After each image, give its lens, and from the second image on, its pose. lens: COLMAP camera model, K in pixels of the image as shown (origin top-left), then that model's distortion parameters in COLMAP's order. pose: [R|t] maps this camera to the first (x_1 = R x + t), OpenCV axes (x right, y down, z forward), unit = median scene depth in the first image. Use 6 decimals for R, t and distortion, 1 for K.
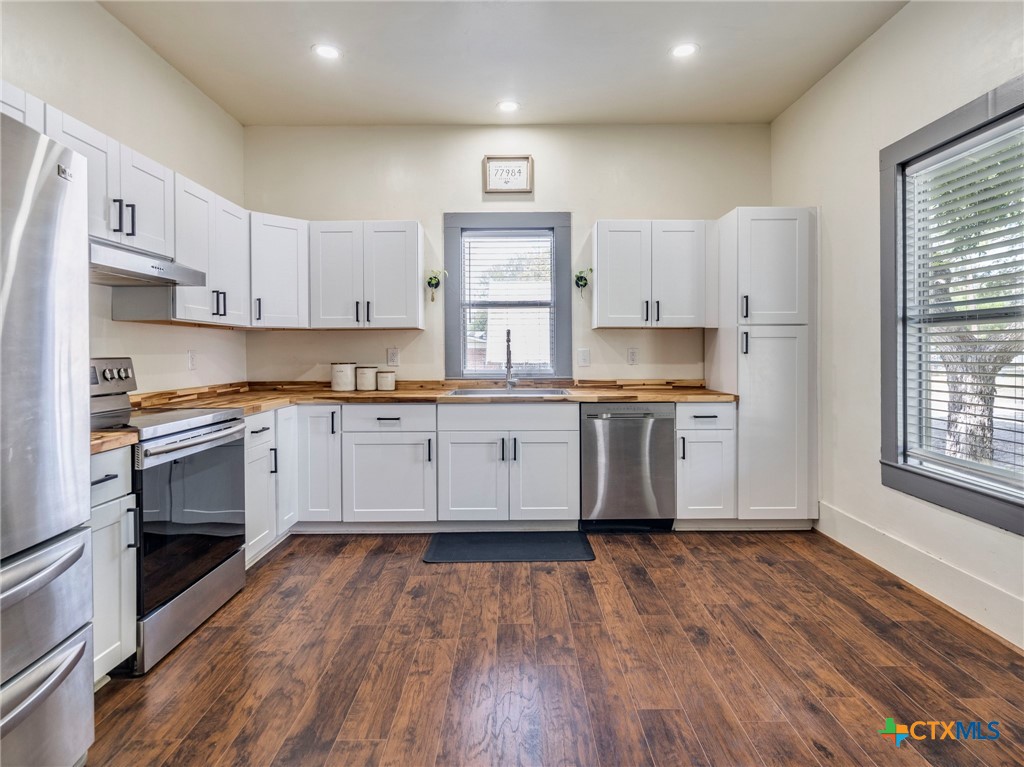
lens RADIAL K [[534.2, 0, 521.7], [0, 534.2, 351.9], [0, 0, 1]] dist [-0.008994, 0.005103]
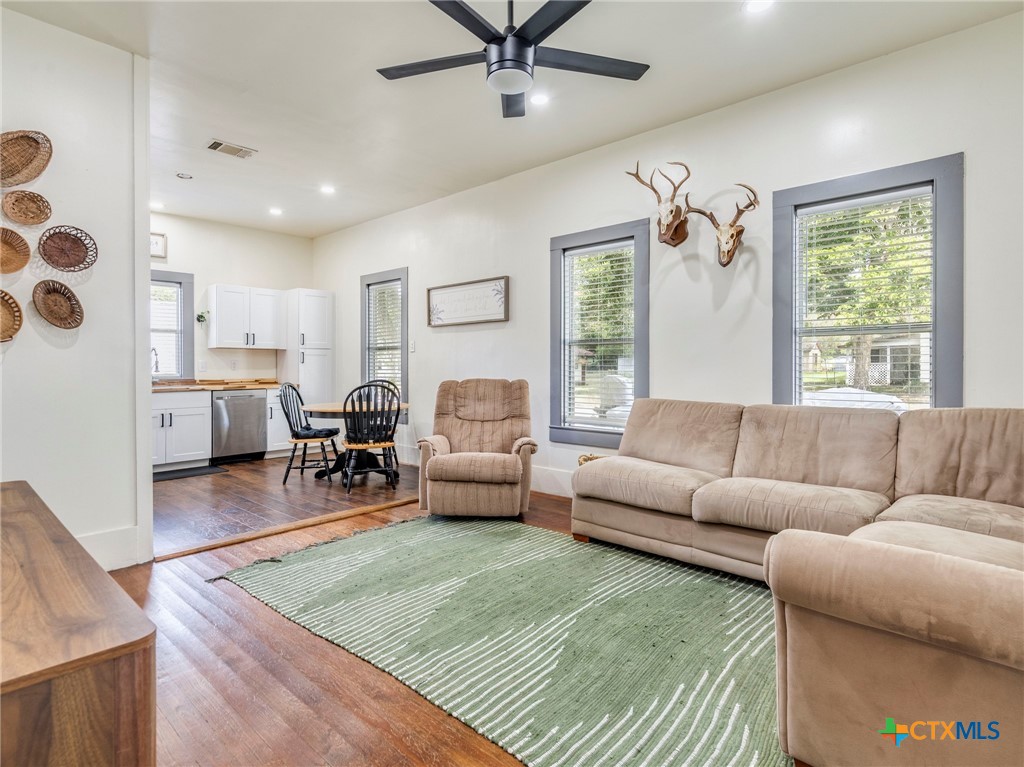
lens RADIAL K [[534.2, 0, 514.3], [0, 534.2, 360.7], [0, 0, 1]] dist [-0.008994, 0.005103]
pose [[0.679132, 0.002756, 0.734011, -0.500198], [0.004667, 0.999957, -0.008073, 0.014814], [-0.734002, 0.008908, 0.679089, -0.920201]]
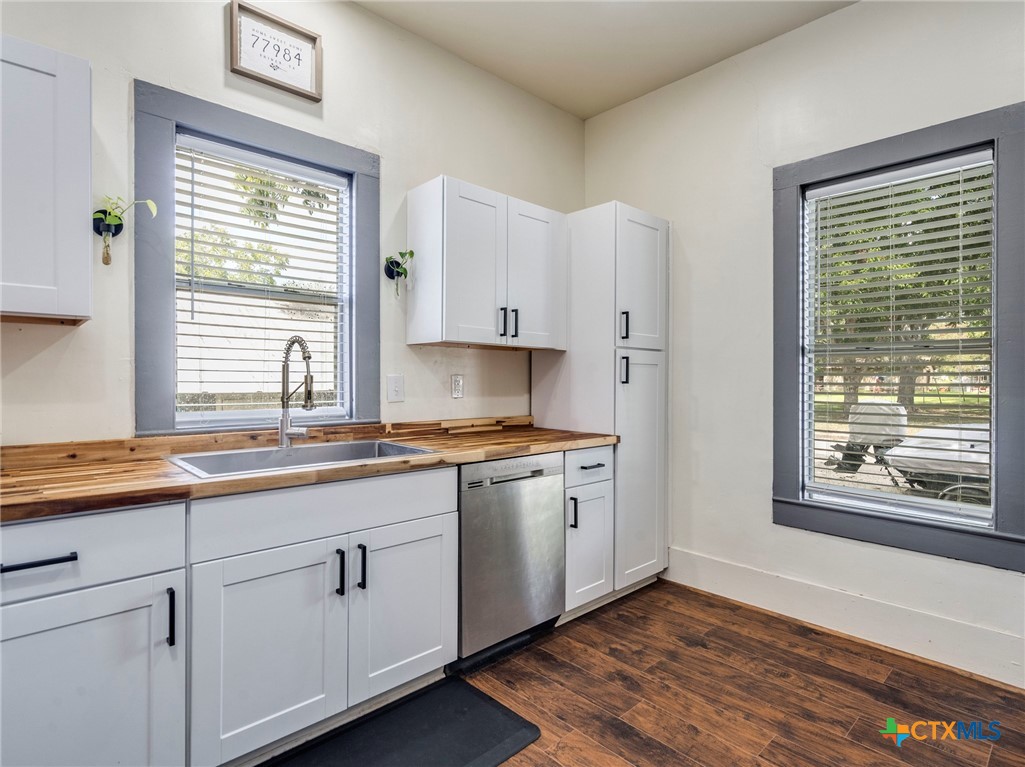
lens RADIAL K [[534.7, 0, 516.0], [0, 534.7, 378.1], [0, 0, 1]] dist [-0.008994, 0.005103]
pose [[0.740155, 0.009907, 0.672364, -0.245907], [-0.007541, 0.999951, -0.006432, 0.001846], [-0.672394, -0.000310, 0.740193, 0.508038]]
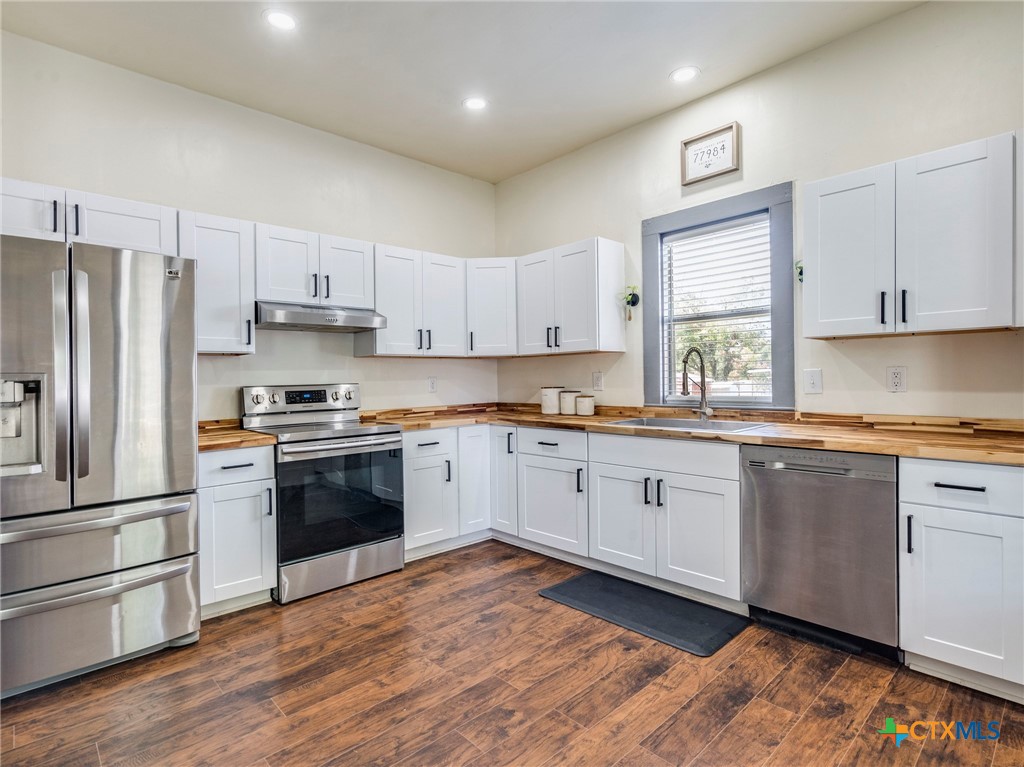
lens RADIAL K [[534.2, 0, 523.7], [0, 534.2, 378.9], [0, 0, 1]] dist [-0.008994, 0.005103]
pose [[0.680788, -0.005627, -0.732459, 0.441436], [0.014385, 0.999880, 0.005689, -0.002232], [0.732340, -0.014410, 0.680787, 0.279807]]
